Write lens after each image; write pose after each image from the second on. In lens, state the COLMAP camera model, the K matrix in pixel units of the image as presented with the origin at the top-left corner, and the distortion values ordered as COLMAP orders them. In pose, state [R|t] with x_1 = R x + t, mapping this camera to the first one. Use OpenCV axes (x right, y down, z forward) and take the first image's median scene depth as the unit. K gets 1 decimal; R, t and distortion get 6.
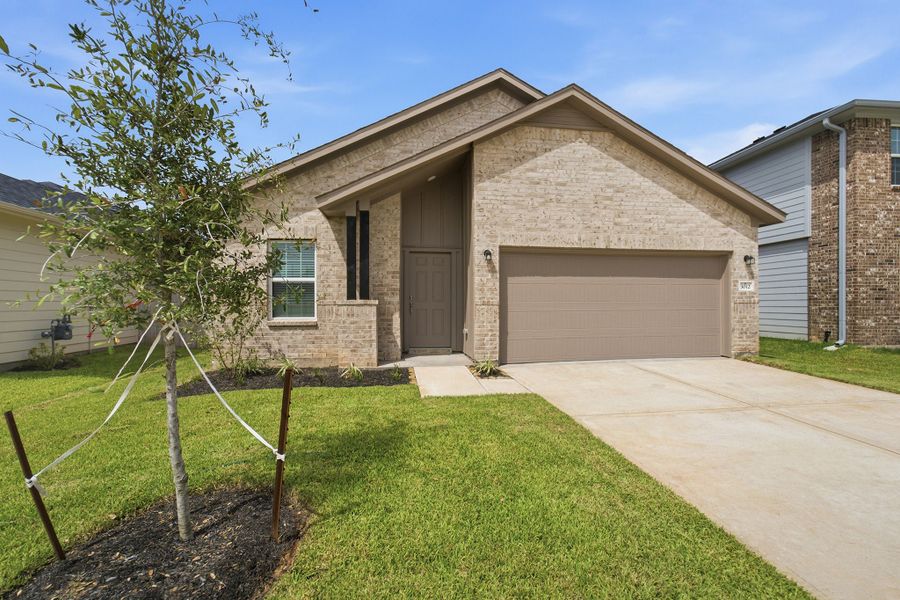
lens RADIAL K [[380.5, 0, 450.0], [0, 380.5, 300.0], [0, 0, 1]] dist [-0.002302, 0.000477]
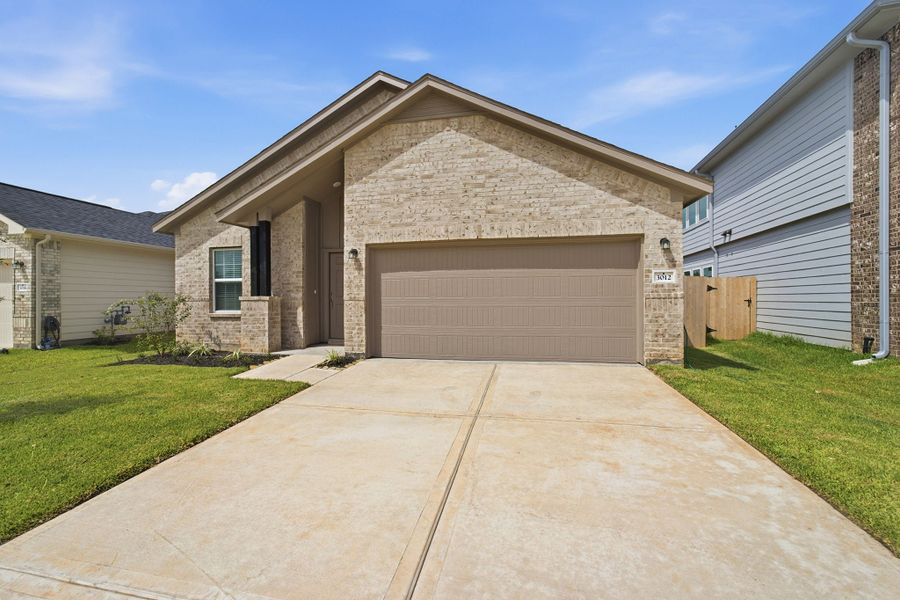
lens RADIAL K [[378.9, 0, 451.2], [0, 378.9, 296.0], [0, 0, 1]] dist [-0.025629, 0.014460]
pose [[0.935297, -0.004727, -0.353833, 0.688044], [0.005565, 0.999984, 0.001351, 0.000814], [0.353821, -0.003233, 0.935307, 0.111620]]
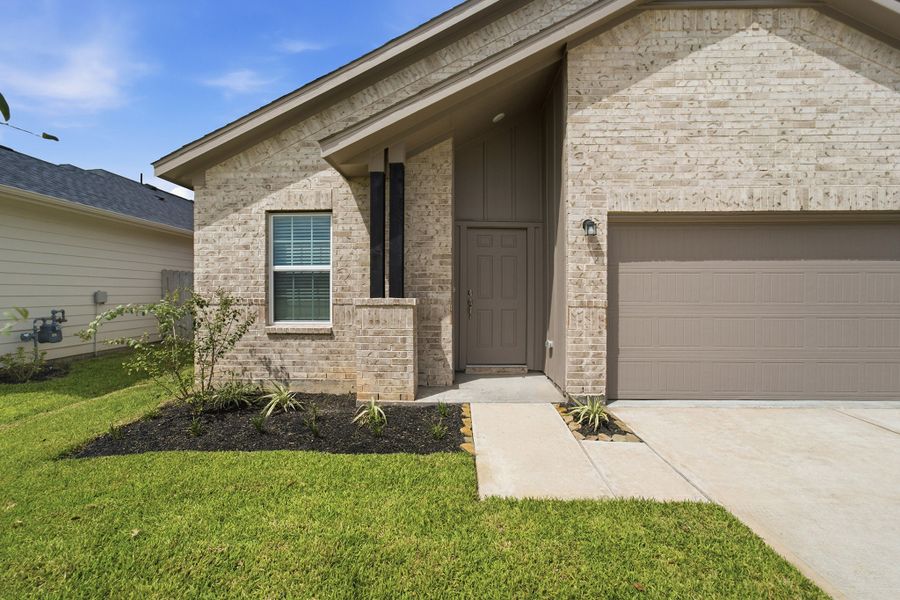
lens RADIAL K [[380.6, 0, 452.9], [0, 380.6, 293.9], [0, 0, 1]] dist [0.003805, 0.001129]
pose [[0.986953, 0.004794, -0.160935, -0.019657], [-0.002430, 0.999886, 0.014886, -0.016859], [0.160988, -0.014301, 0.986853, 0.340583]]
